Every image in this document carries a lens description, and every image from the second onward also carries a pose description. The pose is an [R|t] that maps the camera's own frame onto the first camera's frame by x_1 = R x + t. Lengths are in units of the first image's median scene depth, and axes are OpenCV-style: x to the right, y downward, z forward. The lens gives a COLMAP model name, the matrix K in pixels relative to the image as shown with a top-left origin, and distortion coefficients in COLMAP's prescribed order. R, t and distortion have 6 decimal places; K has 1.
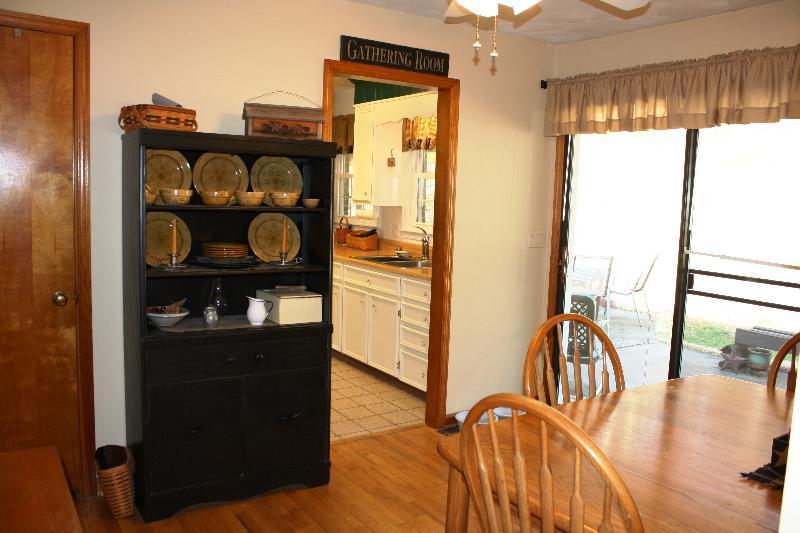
lens RADIAL K [[667.1, 0, 403.5], [0, 667.1, 271.0], [0, 0, 1]] dist [-0.167146, 0.151040]
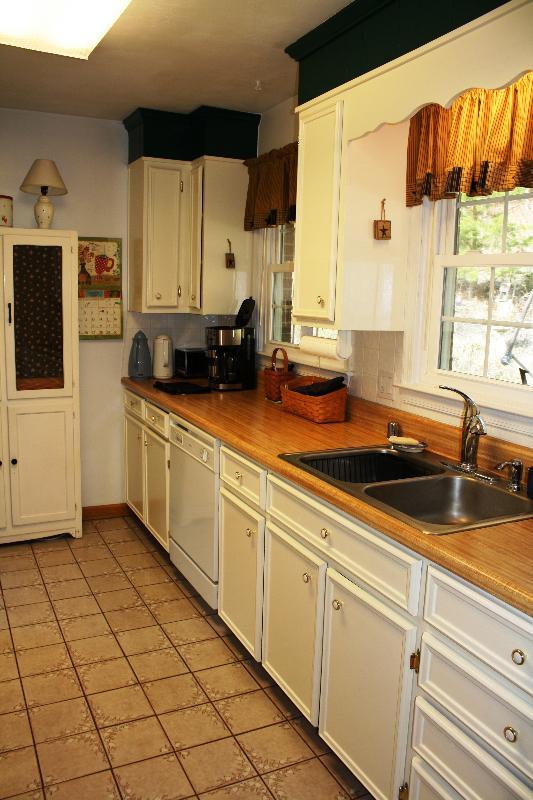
lens RADIAL K [[667.1, 0, 264.3], [0, 667.1, 408.8], [0, 0, 1]] dist [-0.167146, 0.151040]
pose [[0.989717, 0.017031, -0.142025, -0.050230], [-0.009646, 0.998573, 0.052523, -0.111449], [0.142717, -0.050612, 0.988469, 0.902541]]
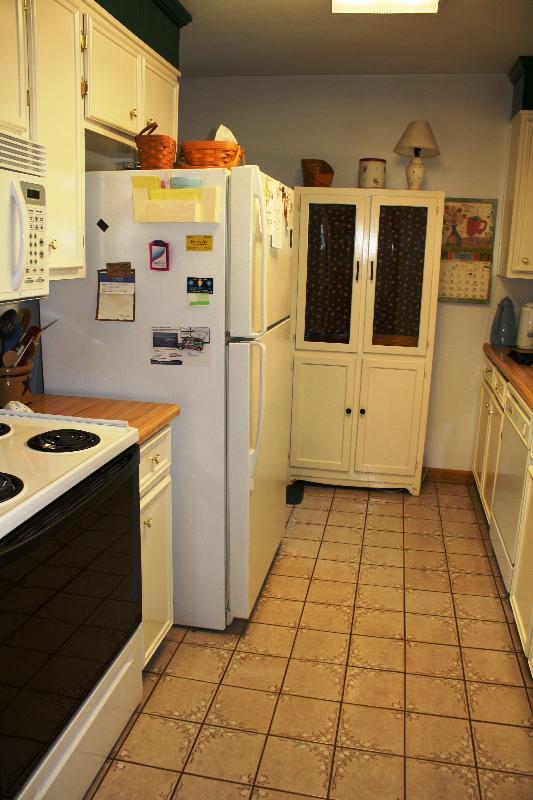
lens RADIAL K [[667.1, 0, 264.3], [0, 667.1, 408.8], [0, 0, 1]] dist [-0.167146, 0.151040]
pose [[0.705709, 0.156690, -0.690958, 0.064228], [-0.090807, 0.987198, 0.131124, -0.105652], [0.702658, -0.029792, 0.710904, 0.953885]]
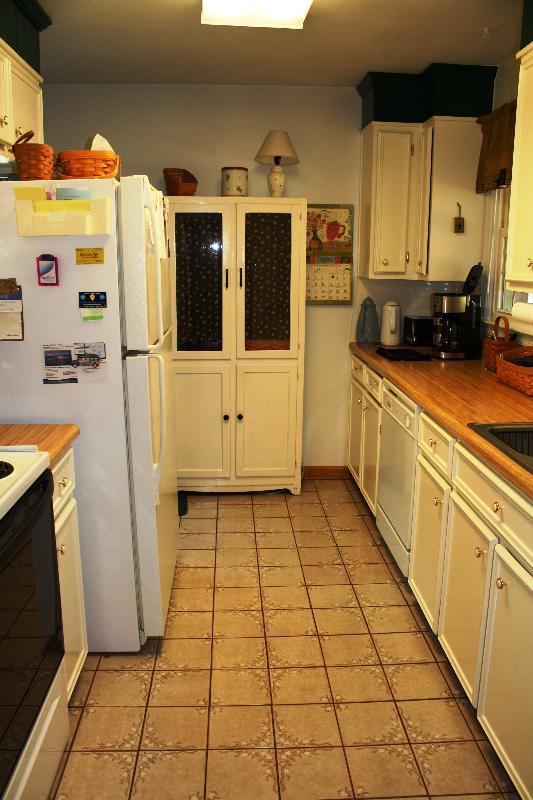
lens RADIAL K [[667.1, 0, 264.3], [0, 667.1, 408.8], [0, 0, 1]] dist [-0.167146, 0.151040]
pose [[0.855520, 0.088197, -0.510203, 0.021502], [-0.040357, 0.993746, 0.104113, -0.102868], [0.516195, -0.068480, 0.853729, 0.920589]]
